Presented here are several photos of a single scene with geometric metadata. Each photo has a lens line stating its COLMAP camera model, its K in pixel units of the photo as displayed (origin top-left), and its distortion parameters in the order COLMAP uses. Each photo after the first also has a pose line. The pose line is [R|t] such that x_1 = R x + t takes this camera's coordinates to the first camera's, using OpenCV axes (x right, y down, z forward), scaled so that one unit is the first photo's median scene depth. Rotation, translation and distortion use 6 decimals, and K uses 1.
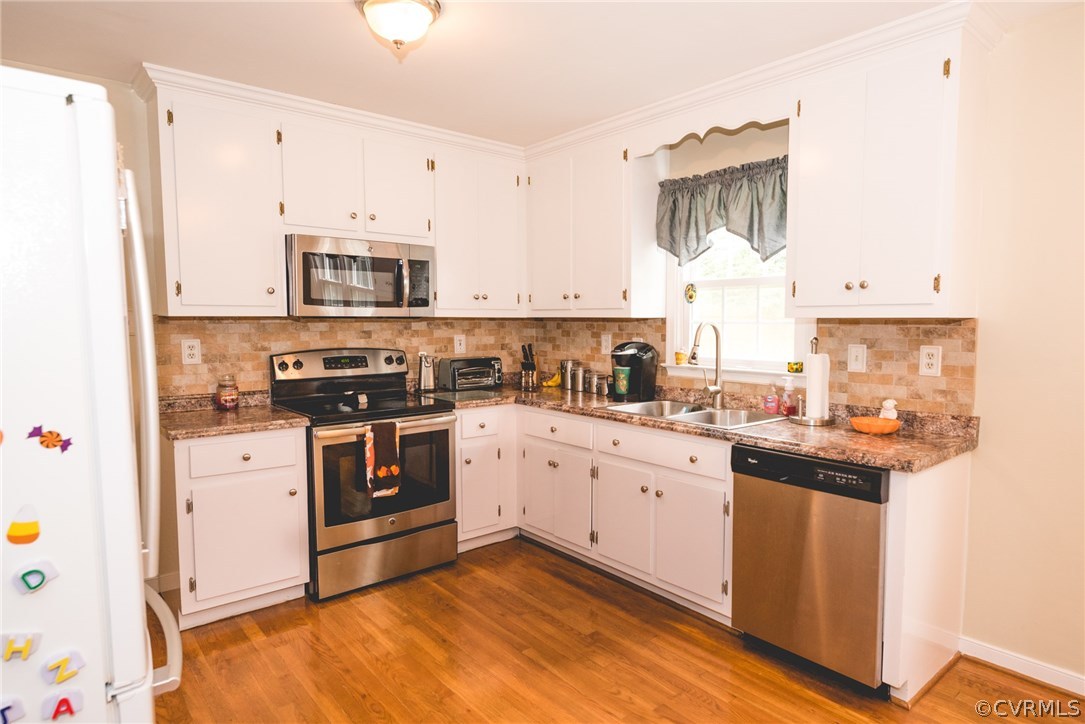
lens RADIAL K [[591.9, 0, 542.3], [0, 591.9, 361.2], [0, 0, 1]] dist [0.007461, -0.001898]
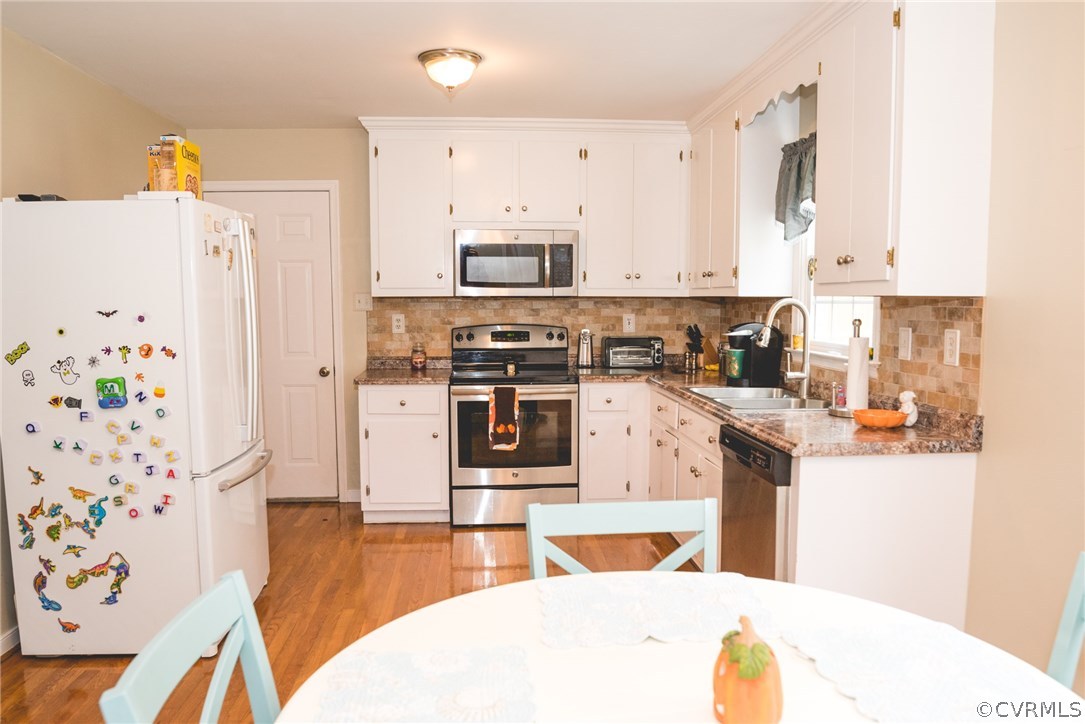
lens RADIAL K [[731.5, 0, 541.7], [0, 731.5, 359.8], [0, 0, 1]] dist [-0.044416, 0.002109]
pose [[0.815000, 0.046655, -0.577580, 0.596437], [-0.039712, 0.998907, 0.024654, 0.011264], [0.578099, 0.002844, 0.815962, -0.129411]]
